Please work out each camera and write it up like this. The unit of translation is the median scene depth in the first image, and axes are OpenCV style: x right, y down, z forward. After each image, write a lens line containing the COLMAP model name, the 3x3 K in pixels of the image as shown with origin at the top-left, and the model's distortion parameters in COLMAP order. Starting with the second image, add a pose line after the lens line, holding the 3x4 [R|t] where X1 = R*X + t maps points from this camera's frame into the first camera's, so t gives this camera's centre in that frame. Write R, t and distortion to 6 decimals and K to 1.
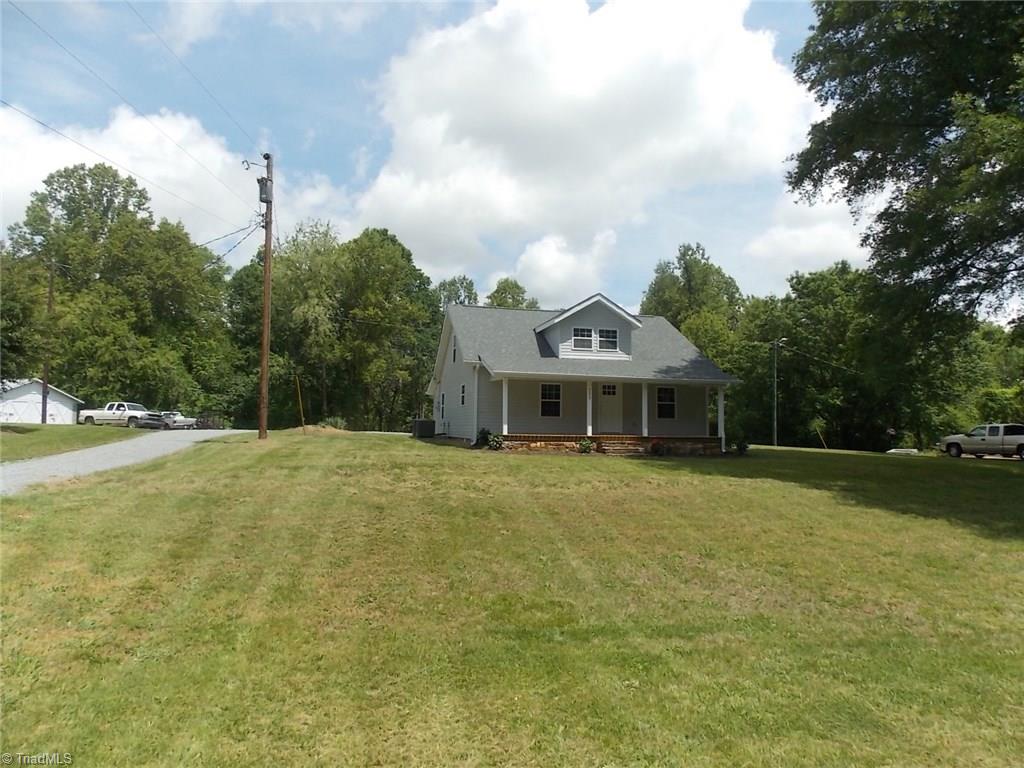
lens RADIAL K [[672.6, 0, 518.1], [0, 672.6, 379.4], [0, 0, 1]] dist [0.013049, -0.001631]
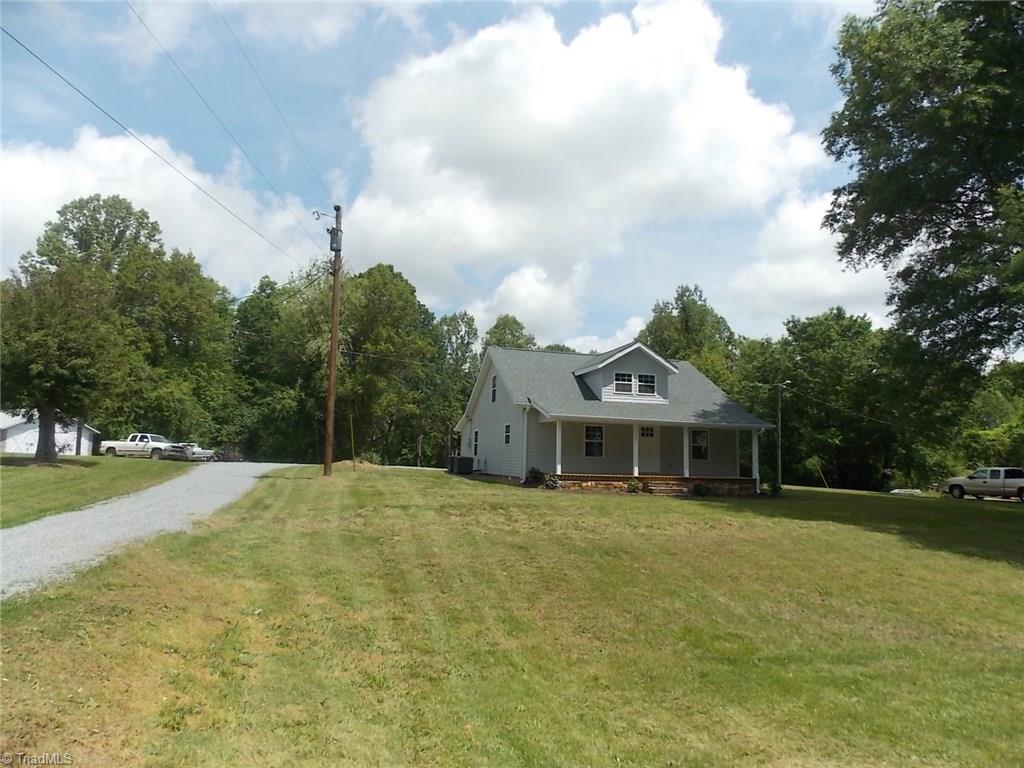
lens RADIAL K [[672.6, 0, 518.1], [0, 672.6, 379.4], [0, 0, 1]] dist [0.013049, -0.001631]
pose [[0.999233, 0.016895, 0.035322, -0.059151], [-0.015257, 0.998819, -0.046137, -0.008278], [-0.036060, 0.045562, 0.998310, -0.028737]]
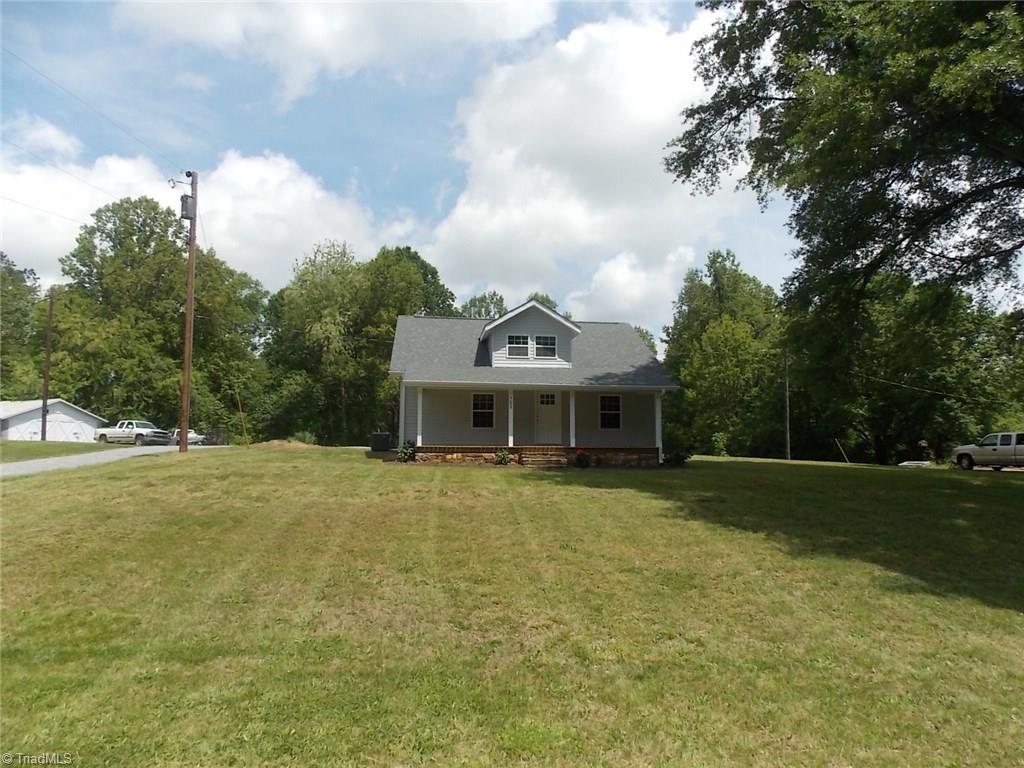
lens RADIAL K [[672.6, 0, 518.1], [0, 672.6, 379.4], [0, 0, 1]] dist [0.013049, -0.001631]
pose [[0.993772, -0.018201, -0.109940, 0.110840], [0.015309, 0.999516, -0.027091, 0.007116], [0.110380, 0.025239, 0.993569, 0.024688]]
